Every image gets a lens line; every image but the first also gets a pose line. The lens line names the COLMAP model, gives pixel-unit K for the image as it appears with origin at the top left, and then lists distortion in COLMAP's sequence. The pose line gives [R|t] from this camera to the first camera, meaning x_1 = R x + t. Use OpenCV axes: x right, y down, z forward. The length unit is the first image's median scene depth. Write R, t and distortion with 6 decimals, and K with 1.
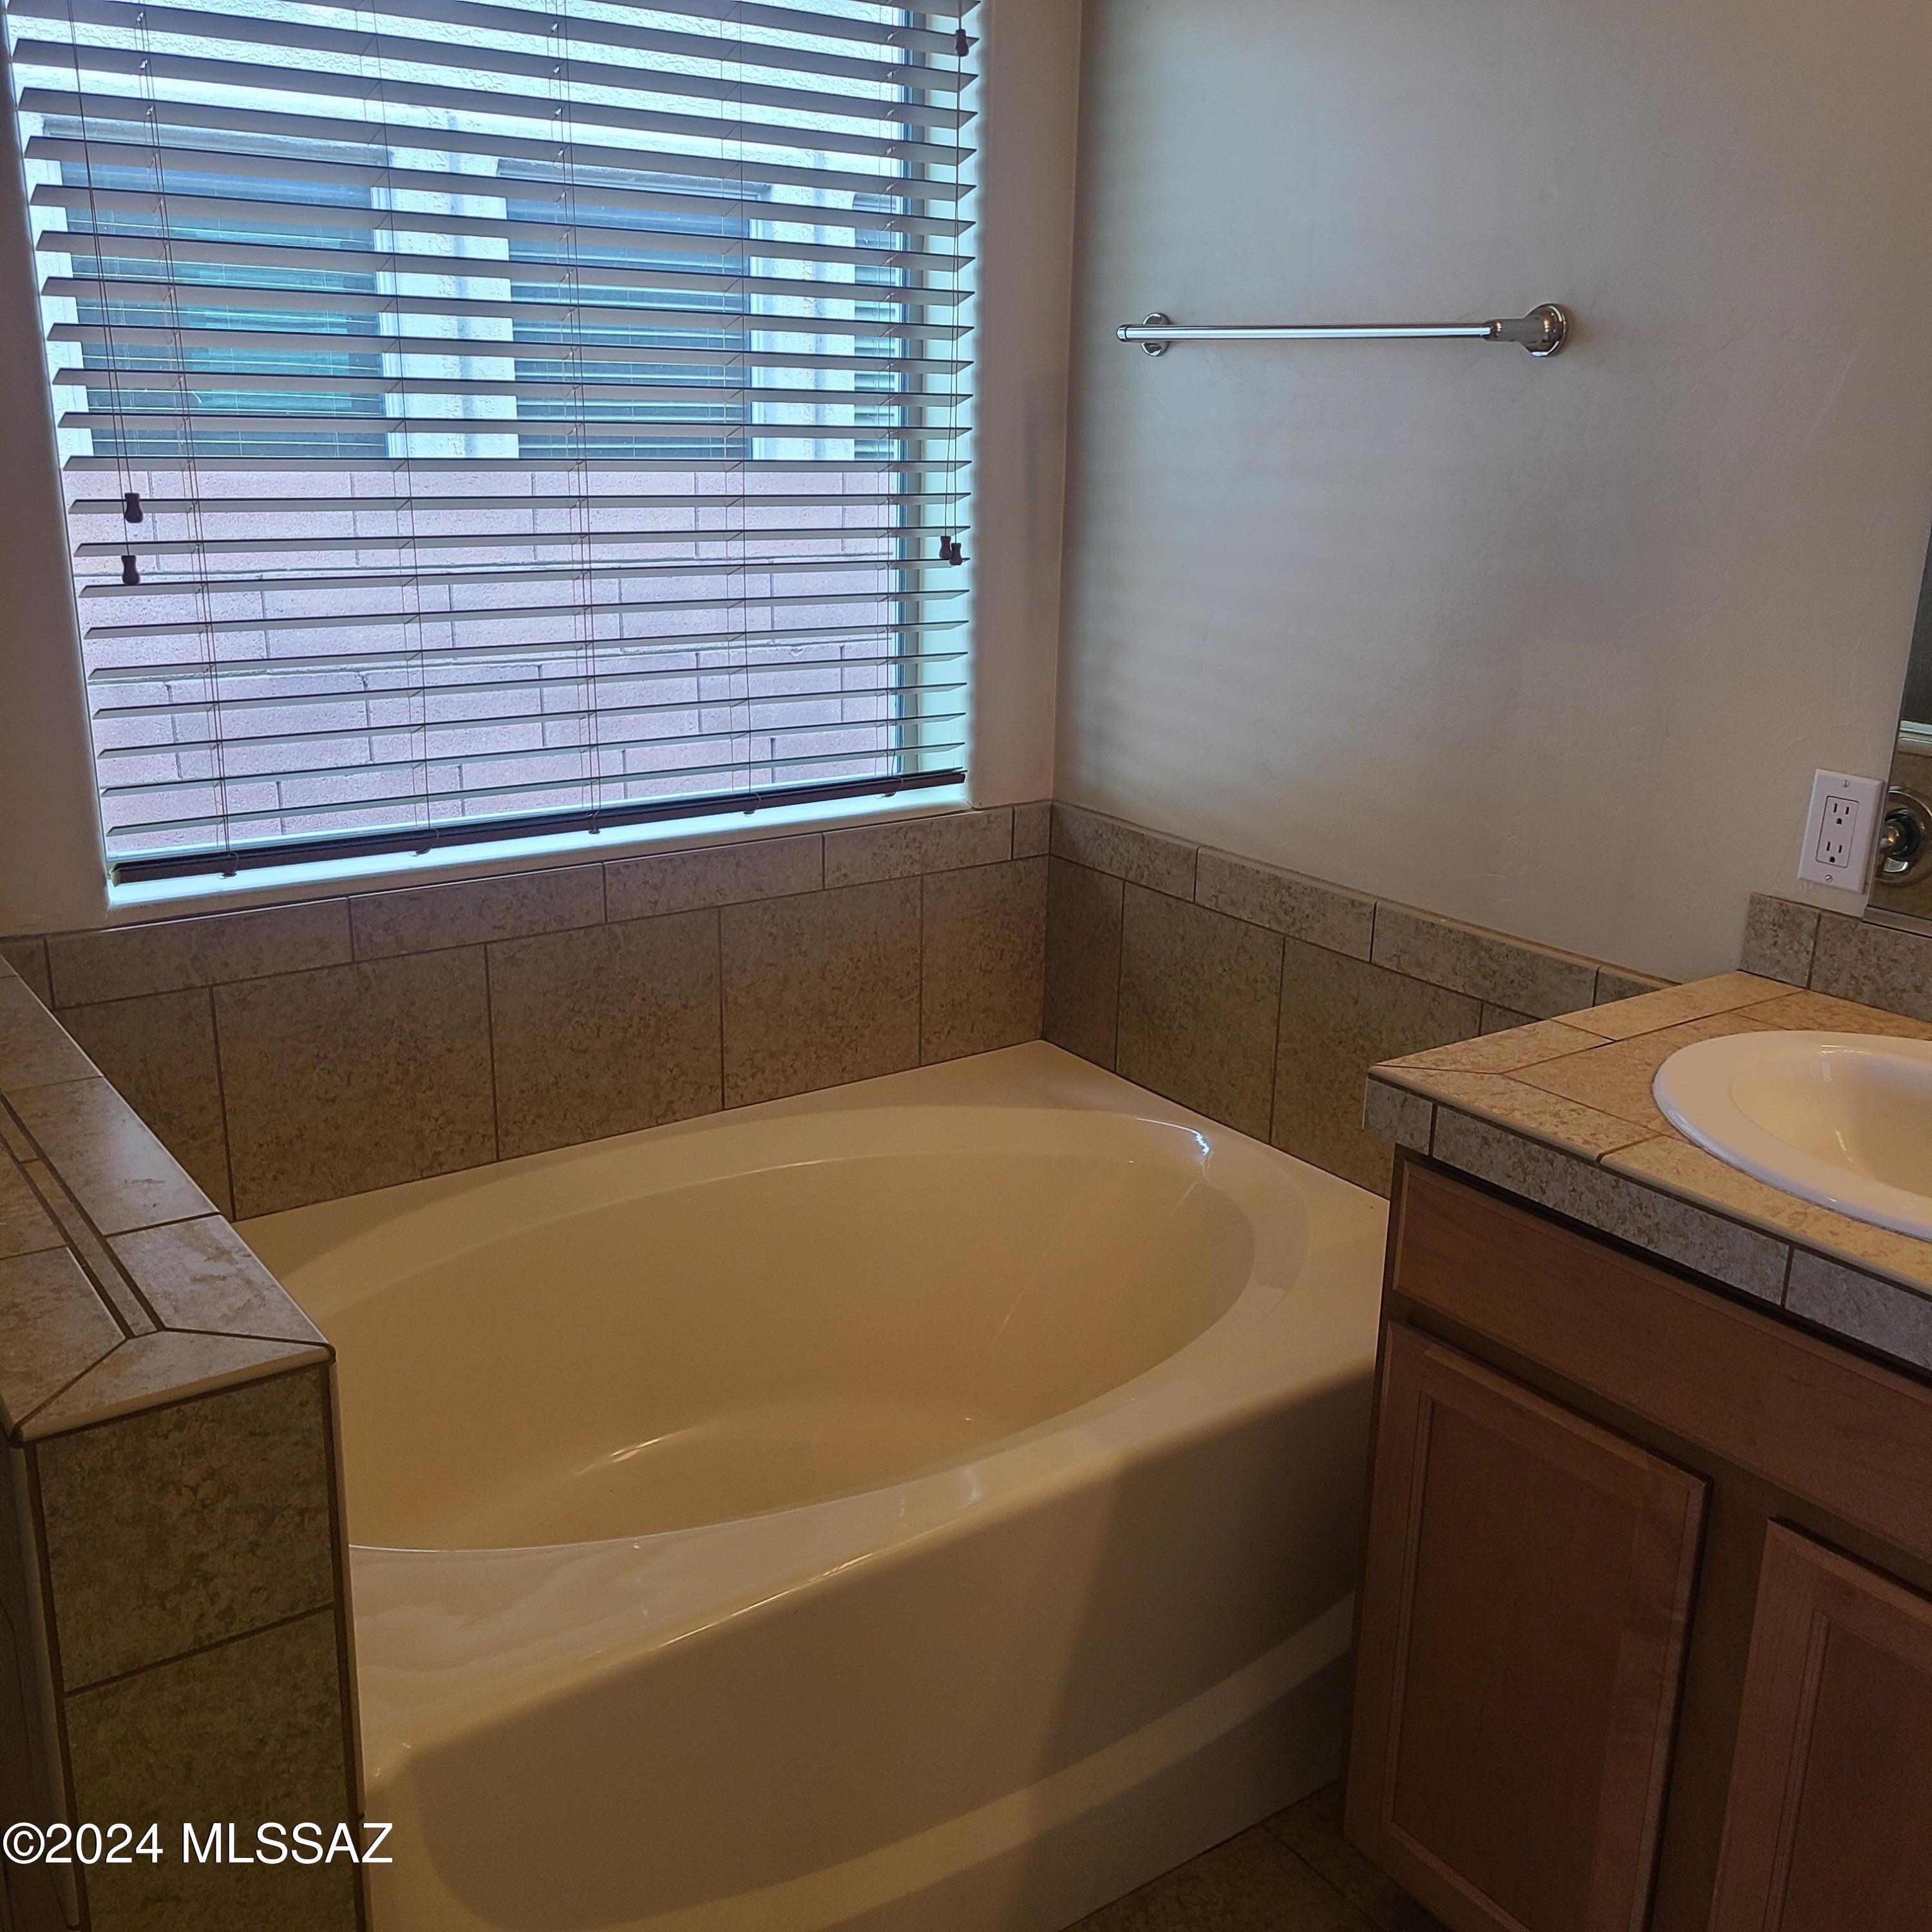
lens RADIAL K [[1910.2, 0, 966.2], [0, 1910.2, 966.7], [0, 0, 1]] dist [0.043743, 0.000000]
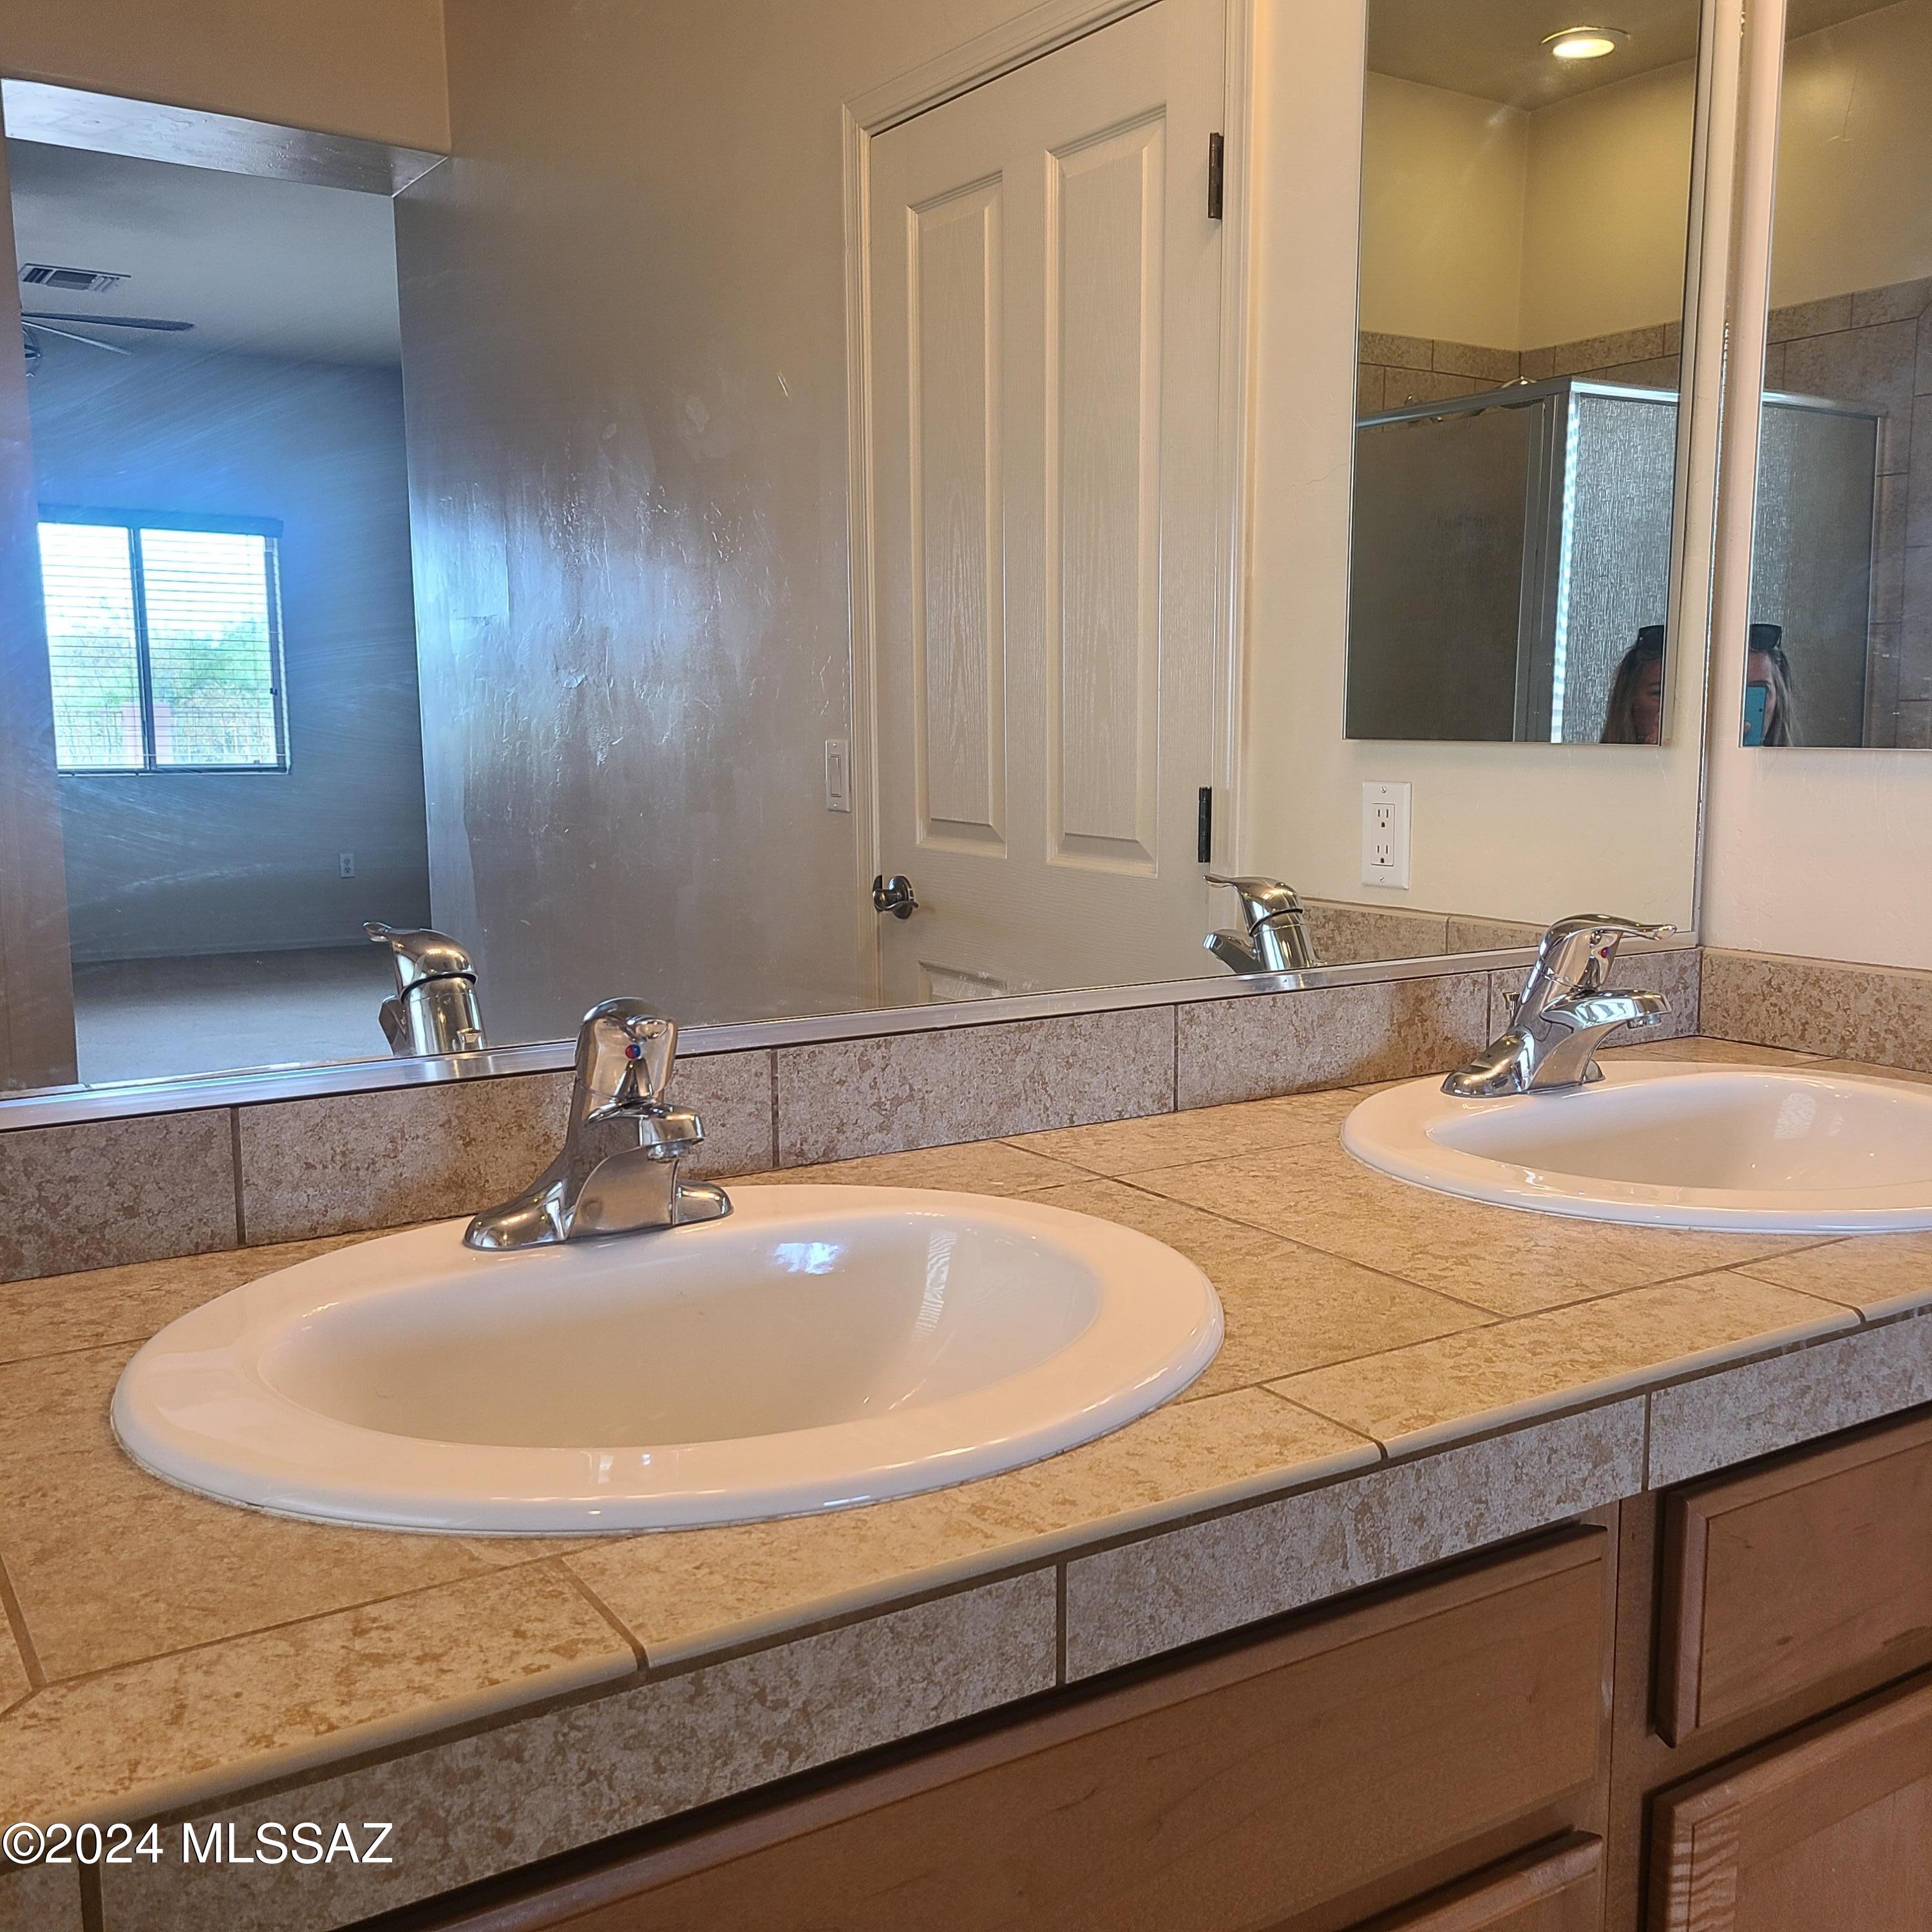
lens RADIAL K [[1910.2, 0, 967.0], [0, 1910.2, 969.2], [0, 0, 1]] dist [0.043743, 0.000000]
pose [[0.049335, -0.161397, 0.985656, -0.052783], [0.288757, 0.947019, 0.140618, -0.080259], [-0.956130, 0.277678, 0.093326, 0.860025]]
